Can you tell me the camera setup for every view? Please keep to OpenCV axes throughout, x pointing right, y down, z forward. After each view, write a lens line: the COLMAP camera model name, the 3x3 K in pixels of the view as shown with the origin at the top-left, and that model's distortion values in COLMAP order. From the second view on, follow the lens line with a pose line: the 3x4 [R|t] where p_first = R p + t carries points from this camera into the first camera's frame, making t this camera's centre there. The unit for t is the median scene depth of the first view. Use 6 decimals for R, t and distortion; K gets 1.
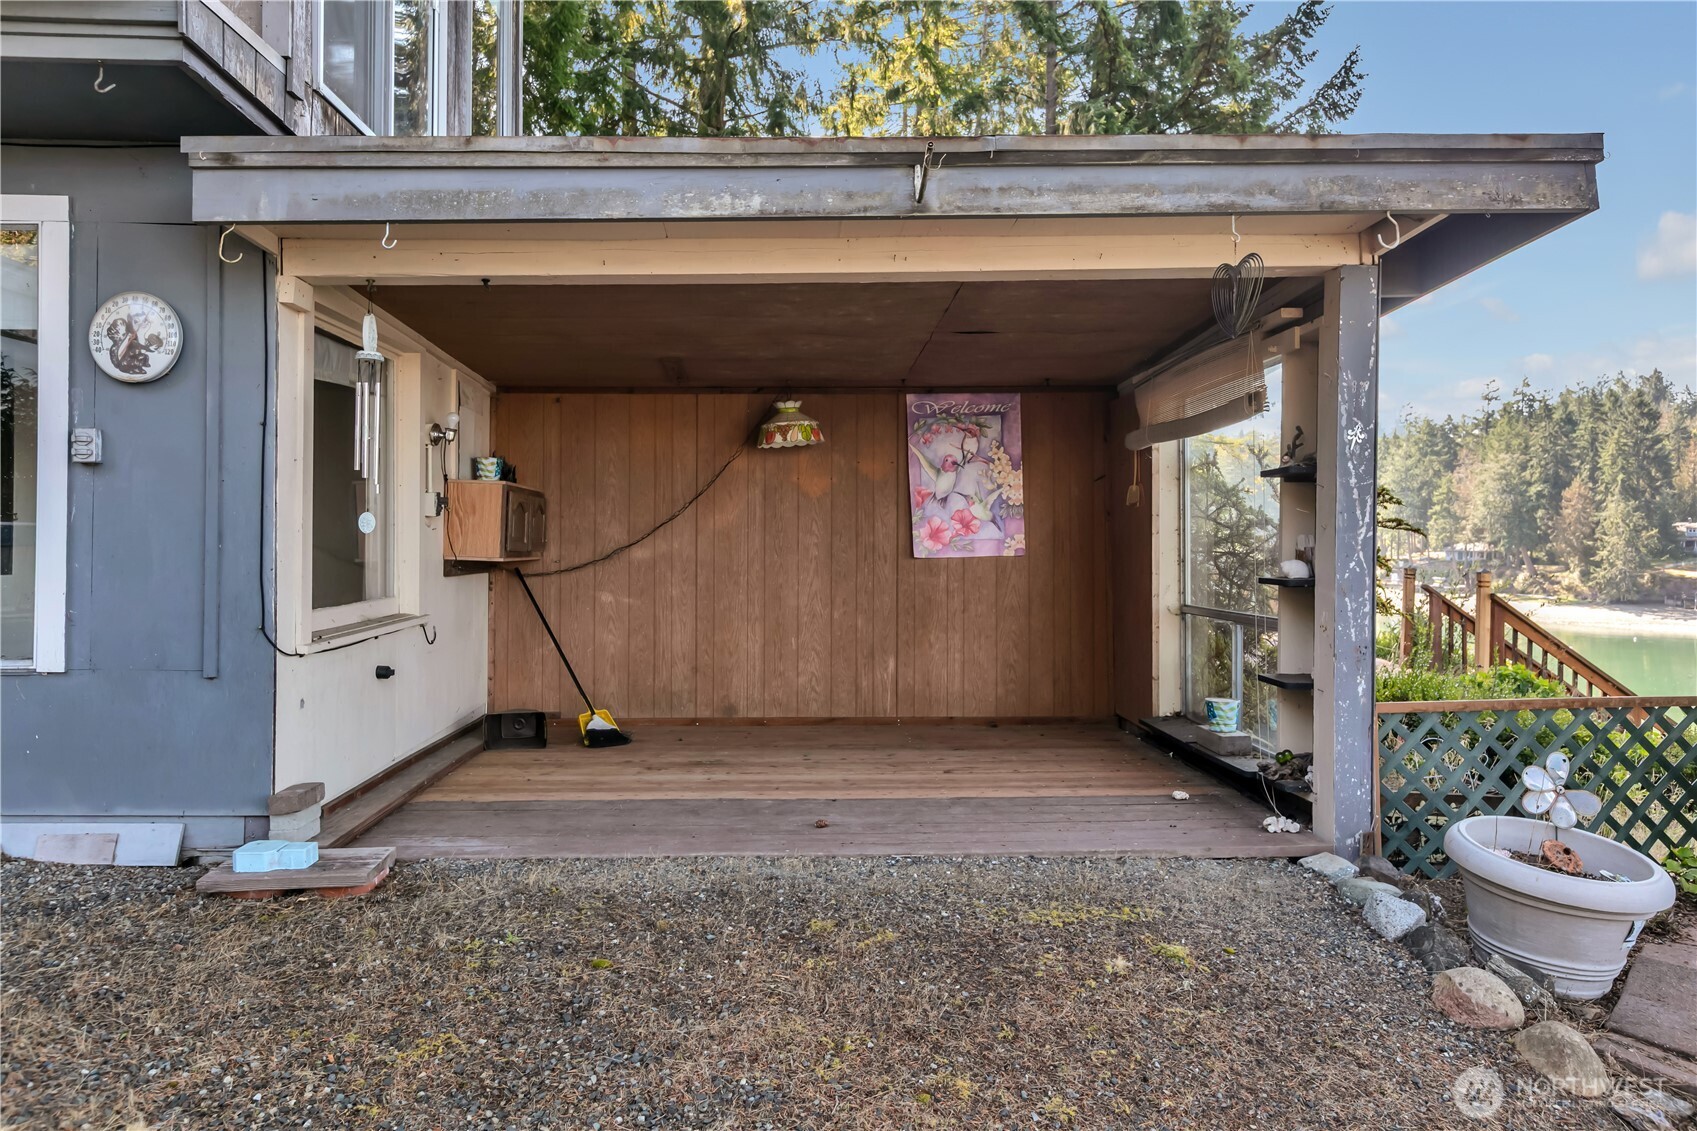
lens RADIAL K [[1135.3, 0, 854.4], [0, 1135.3, 530.9], [0, 0, 1]] dist [-0.003322, -0.004104]
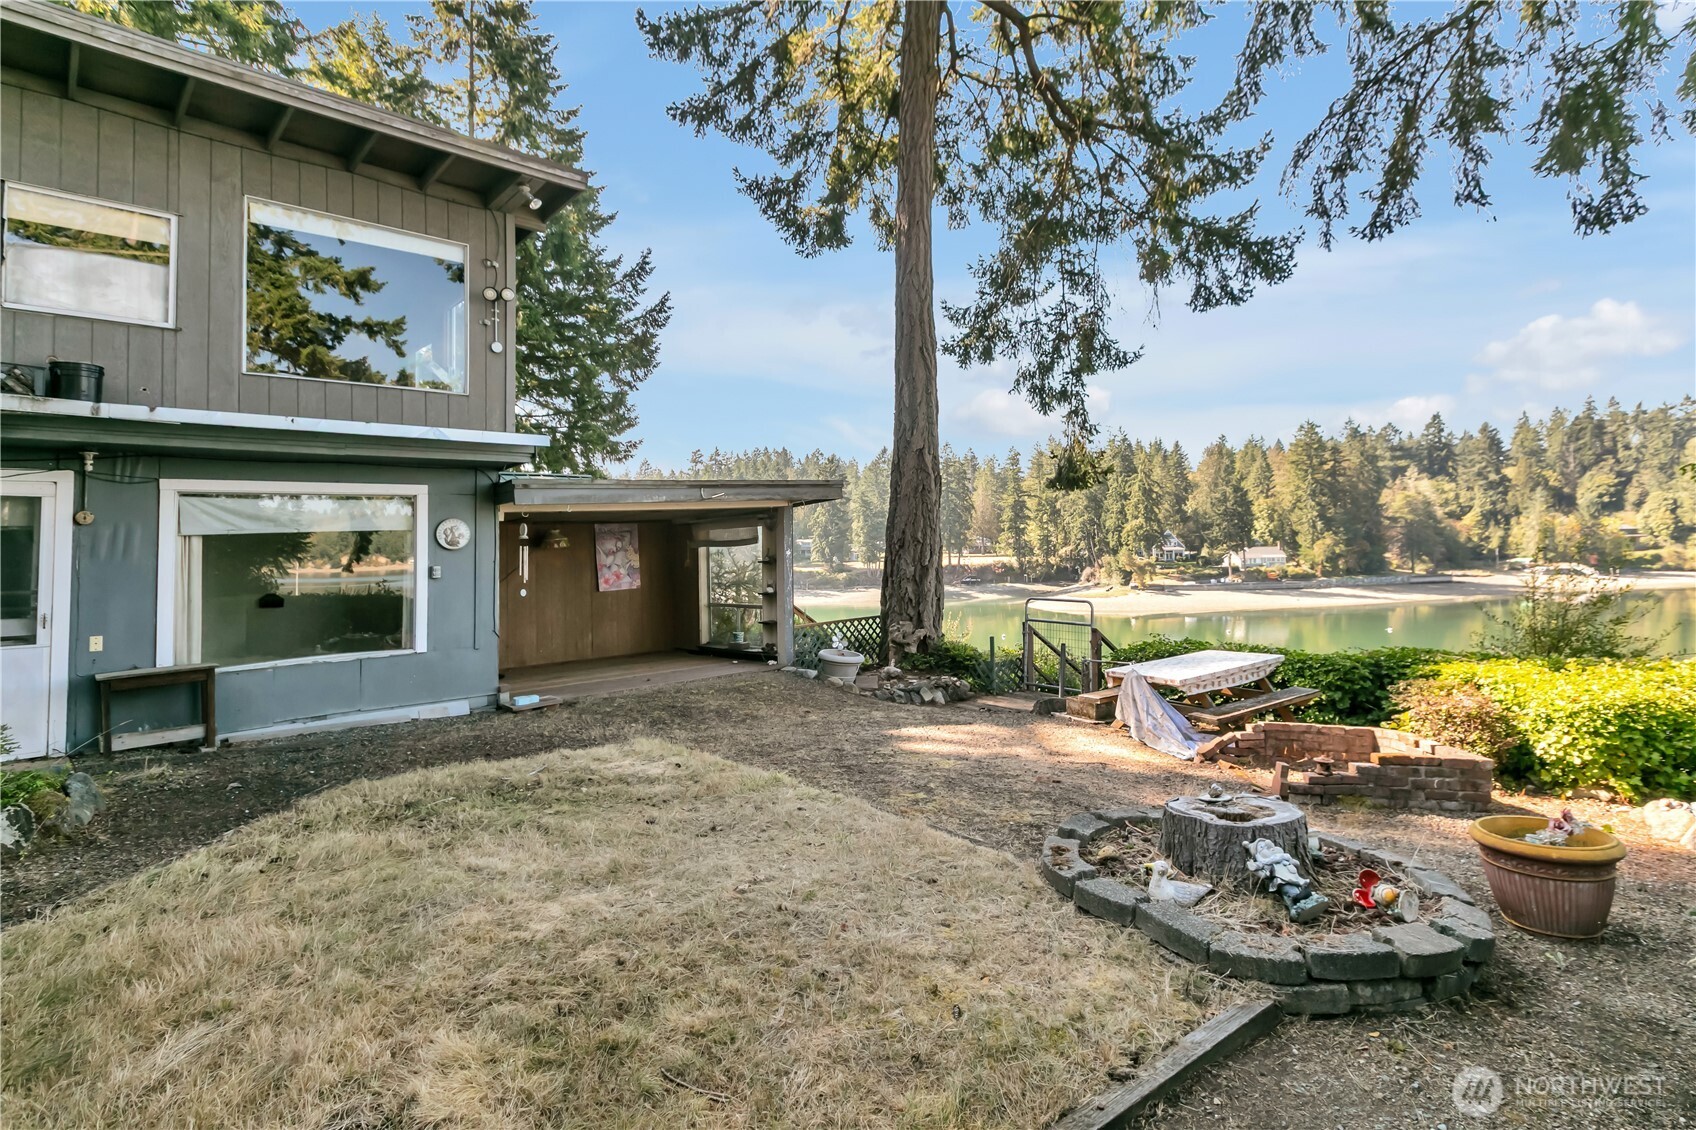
lens RADIAL K [[831.0, 0, 847.1], [0, 831.0, 552.8], [0, 0, 1]] dist [0.000771, 0.000014]
pose [[0.771212, -0.028689, 0.635932, -0.678713], [0.026717, 0.999562, 0.012693, -0.068842], [-0.636018, 0.007201, 0.771641, -0.722386]]
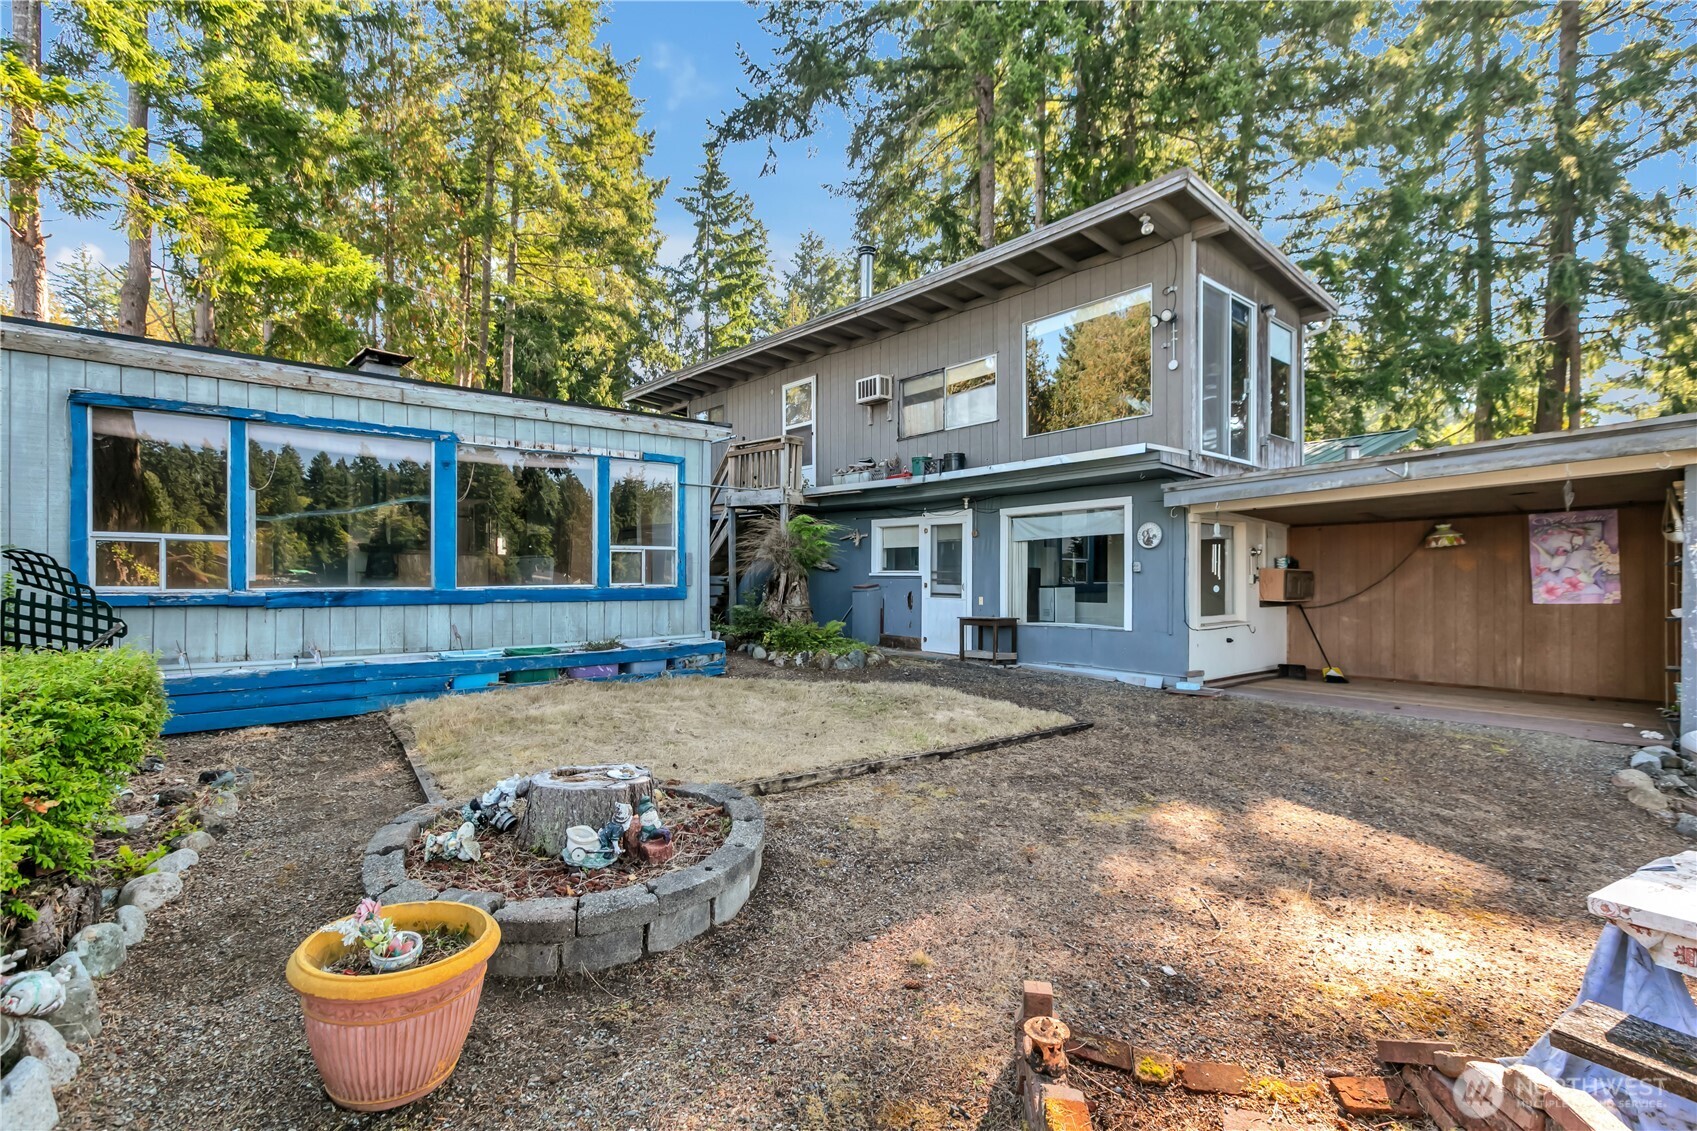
lens RADIAL K [[776.5, 0, 850.0], [0, 776.5, 581.3], [0, 0, 1]] dist [0.001145, 0.000183]
pose [[0.603903, -0.002169, -0.797055, 0.392690], [0.006731, 0.999975, 0.002378, -0.023239], [0.797030, -0.006801, 0.603902, -0.648820]]
